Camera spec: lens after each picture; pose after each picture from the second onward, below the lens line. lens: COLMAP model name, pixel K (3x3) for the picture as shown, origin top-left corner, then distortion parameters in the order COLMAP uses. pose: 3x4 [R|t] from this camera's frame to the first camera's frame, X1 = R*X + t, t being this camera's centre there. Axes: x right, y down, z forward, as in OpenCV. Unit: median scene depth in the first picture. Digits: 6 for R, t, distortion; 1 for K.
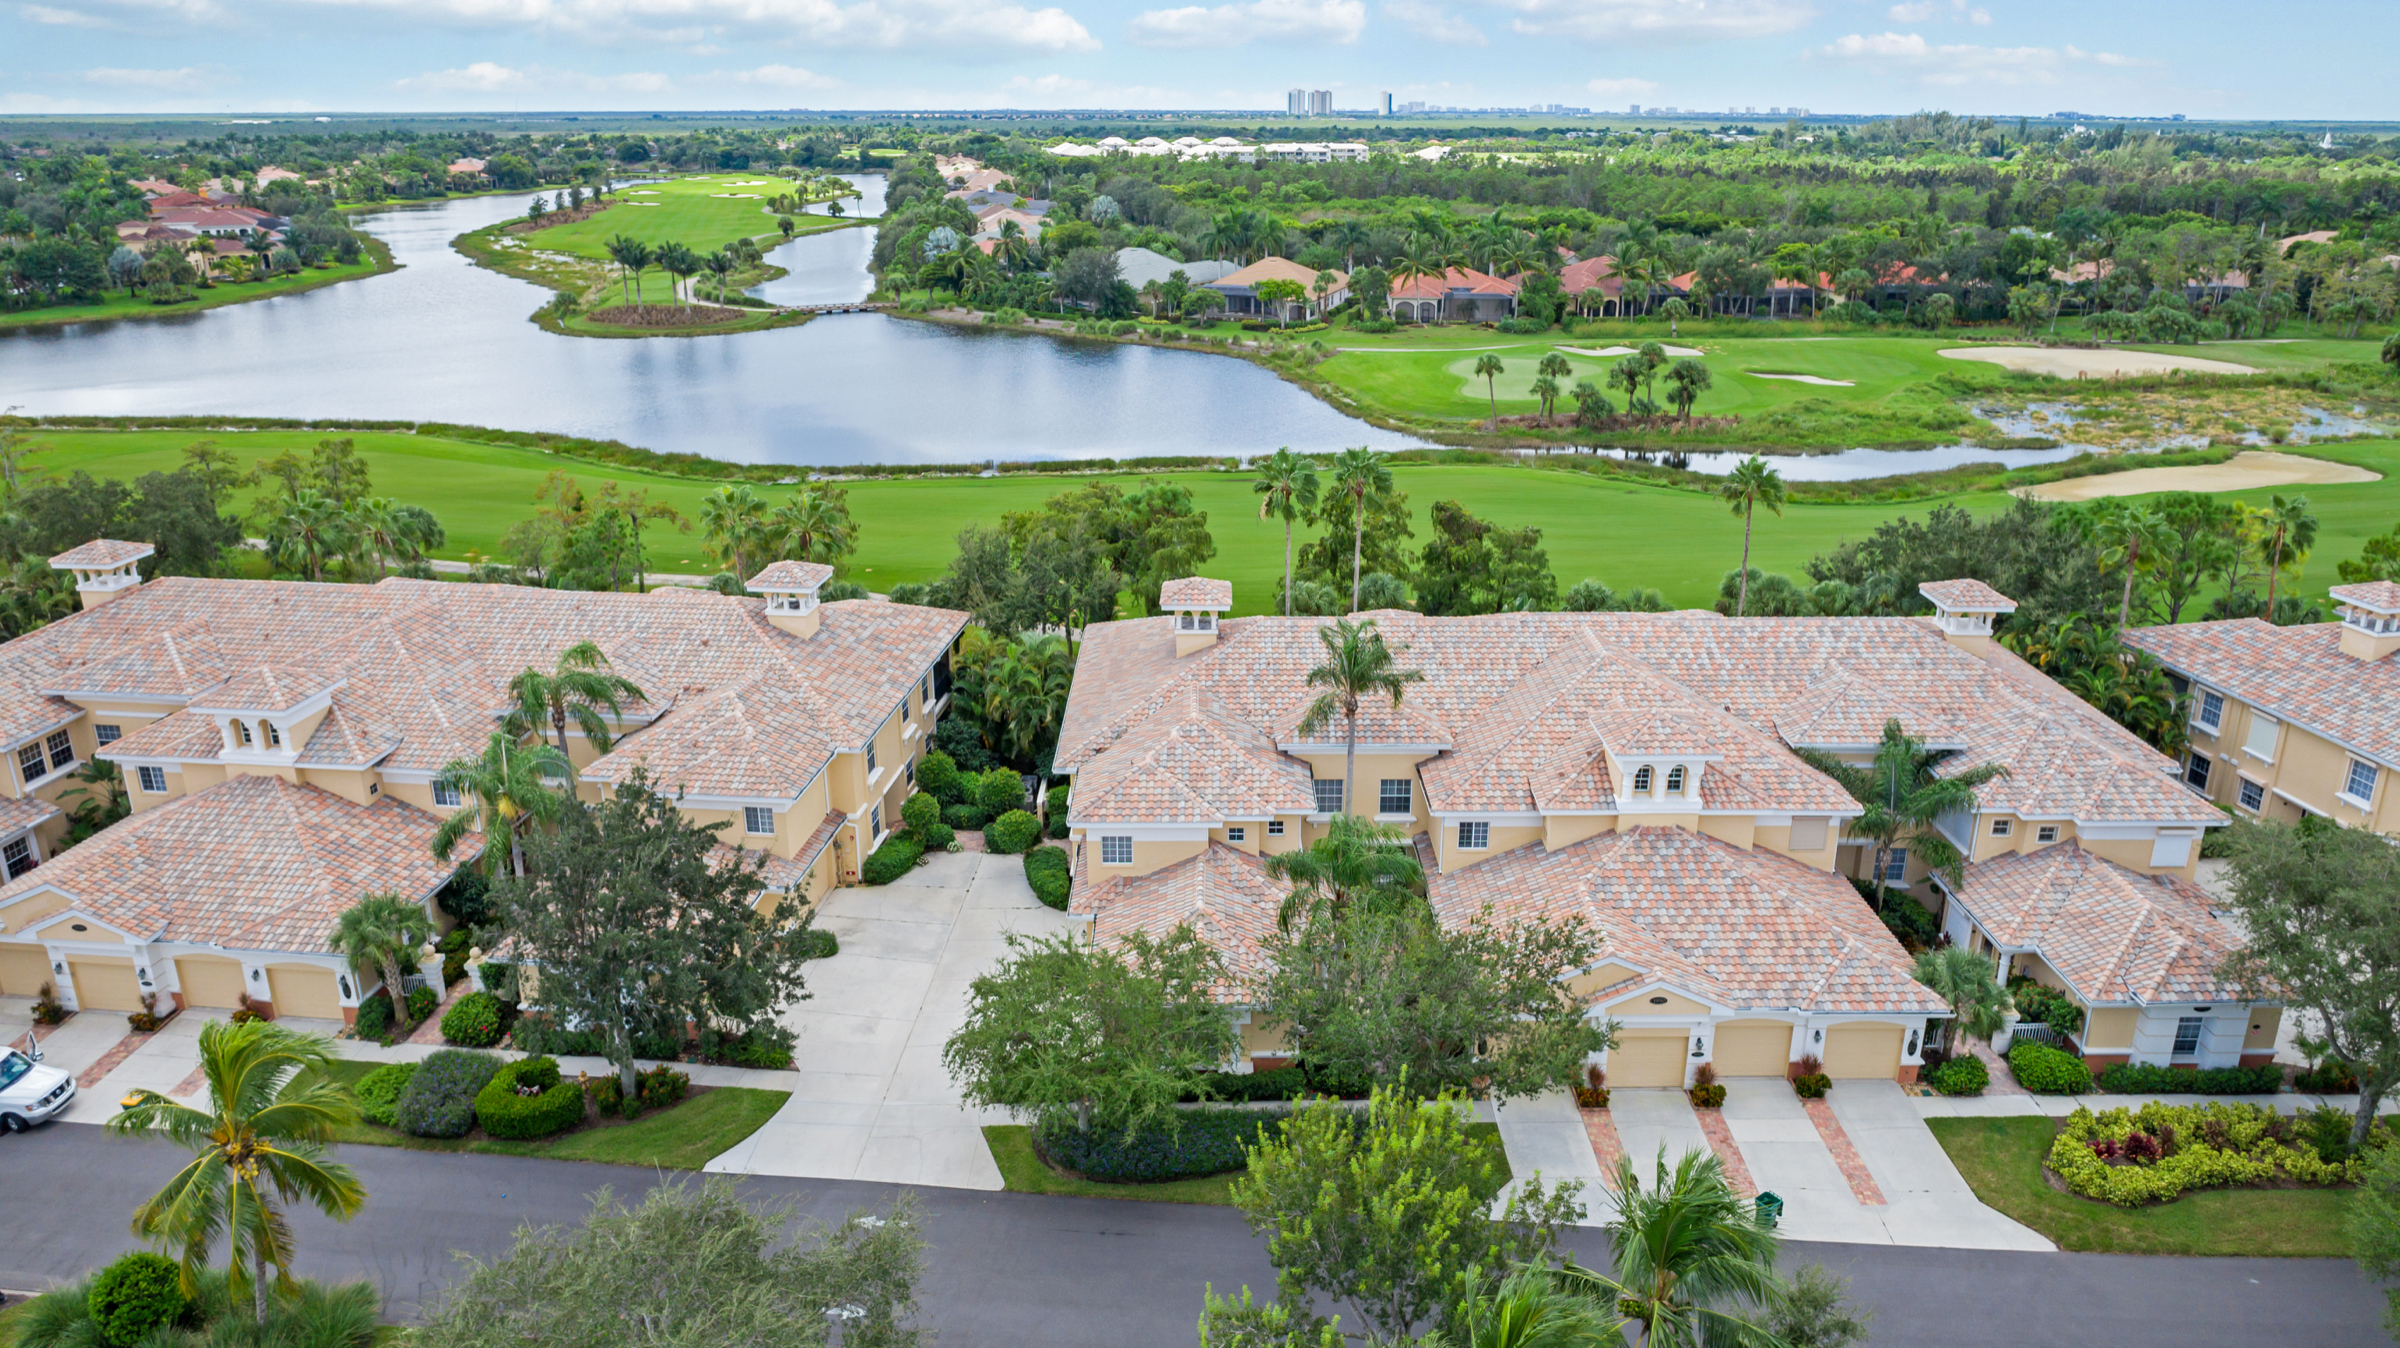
lens RADIAL K [[1660.0, 0, 1200.0], [0, 1660.0, 674.0], [0, 0, 1]] dist [-0.009136, 0.000122]
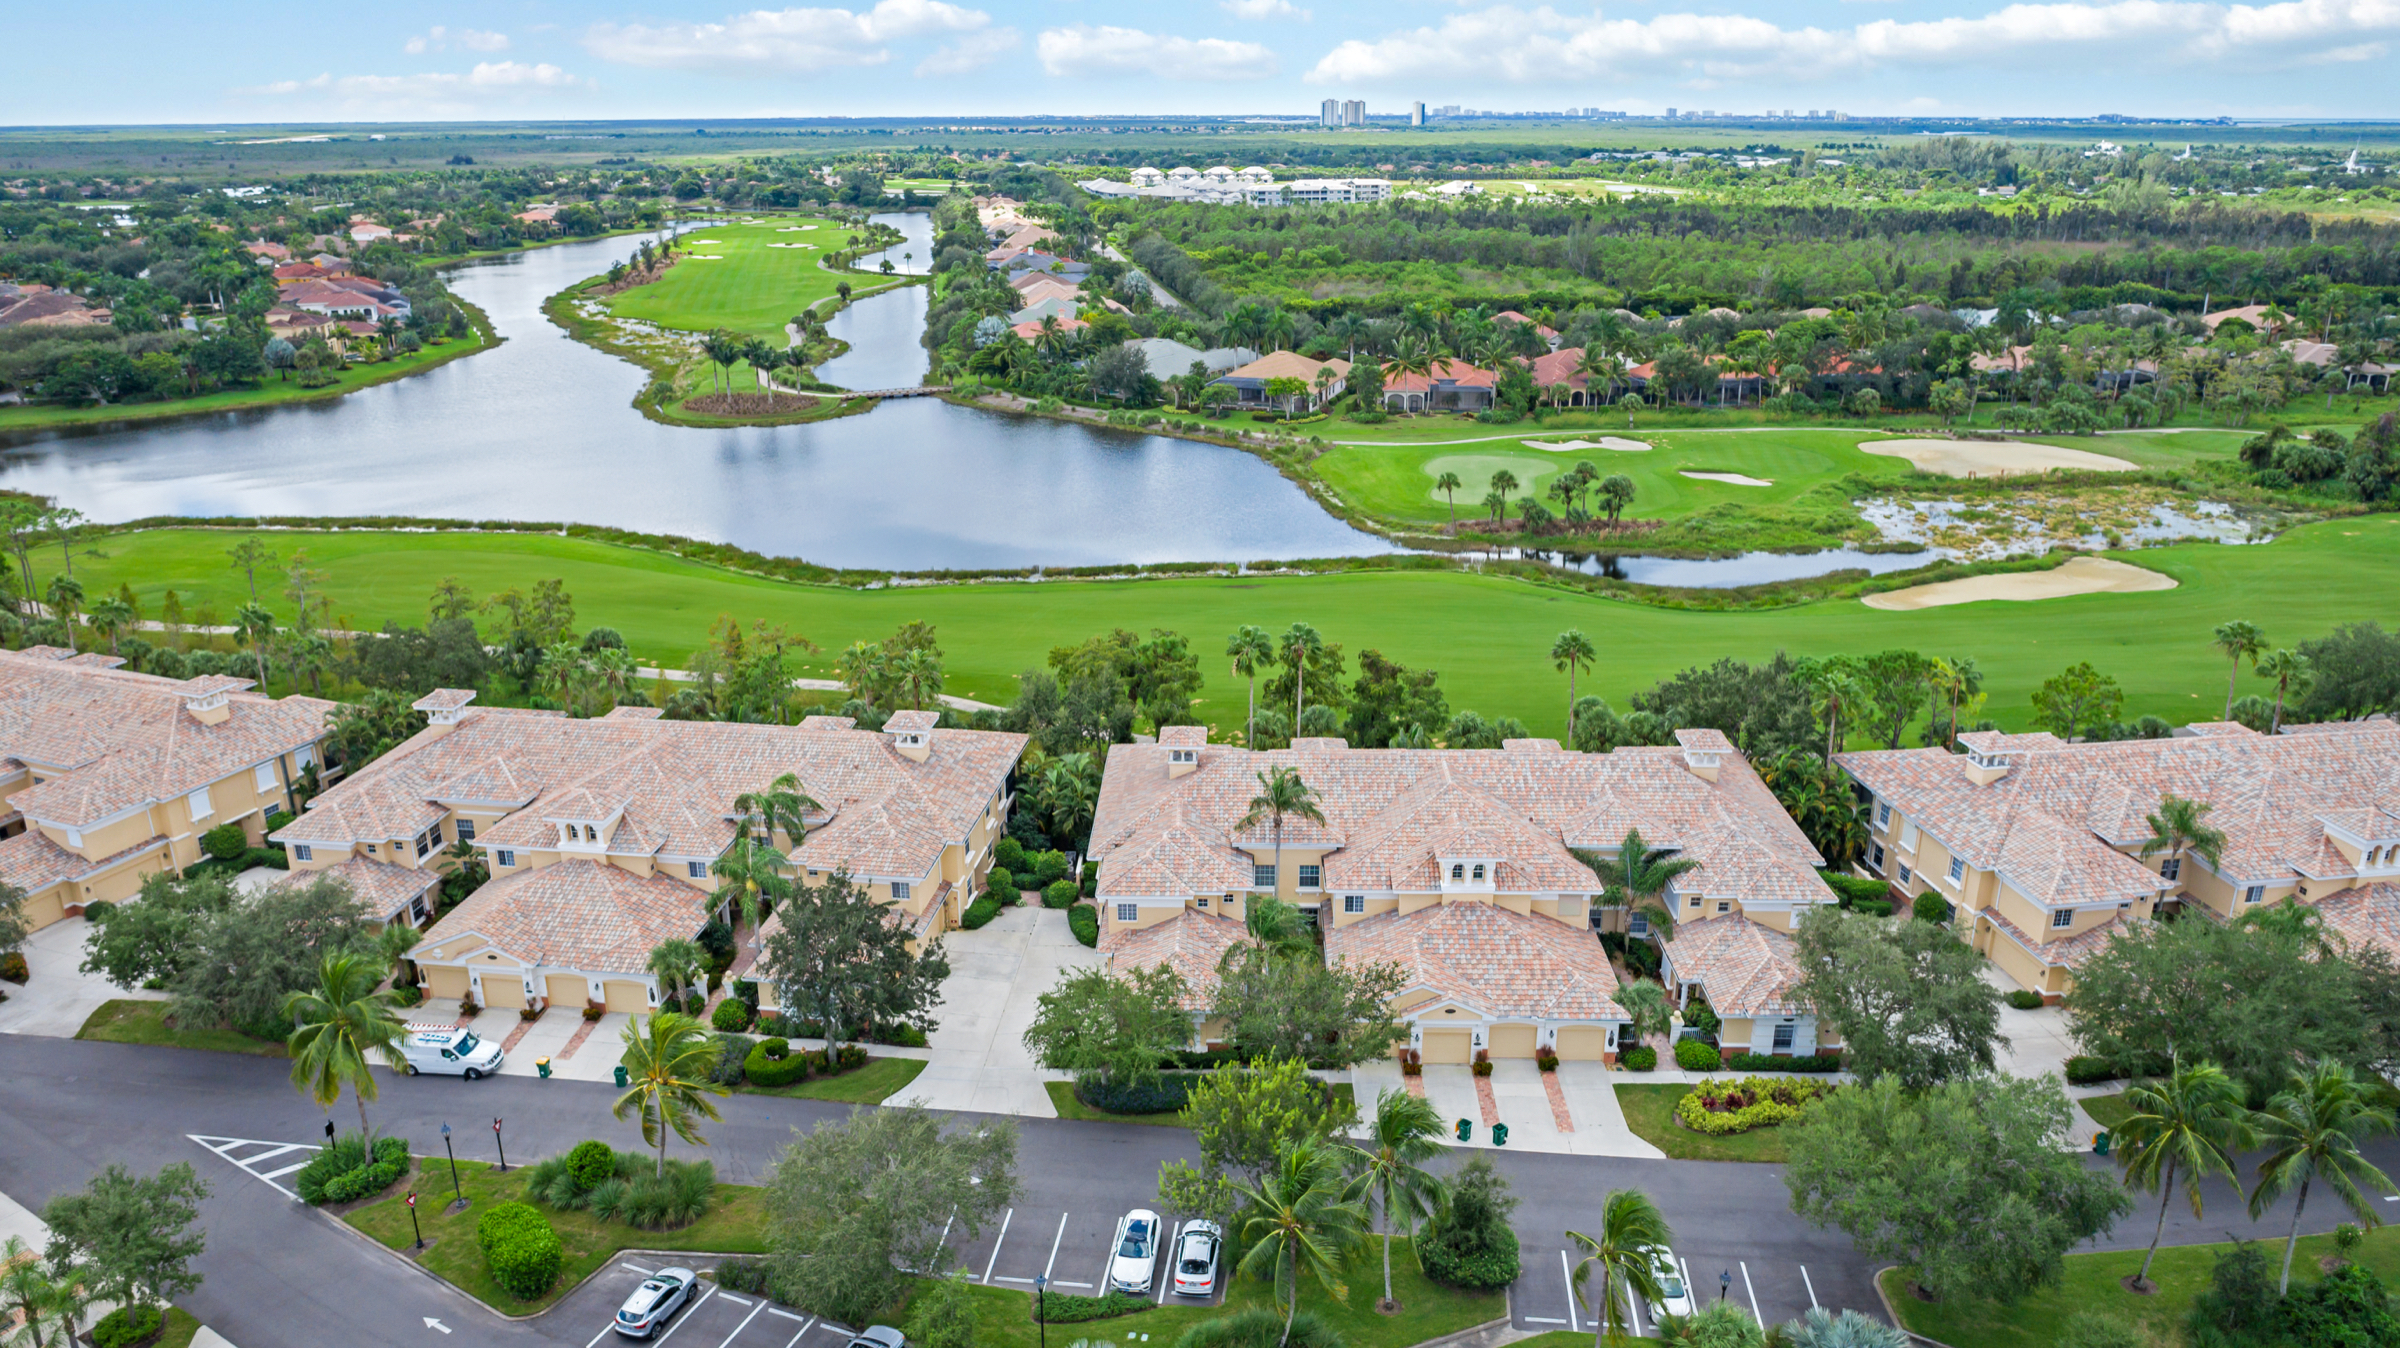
lens RADIAL K [[1754.0, 0, 1200.0], [0, 1754.0, 674.0], [0, 0, 1]] dist [-0.007143, -0.001859]
pose [[0.999717, 0.005511, -0.023158, 0.041081], [-0.005272, 0.999932, 0.010365, -0.100450], [0.023214, -0.010240, 0.999678, -0.482930]]
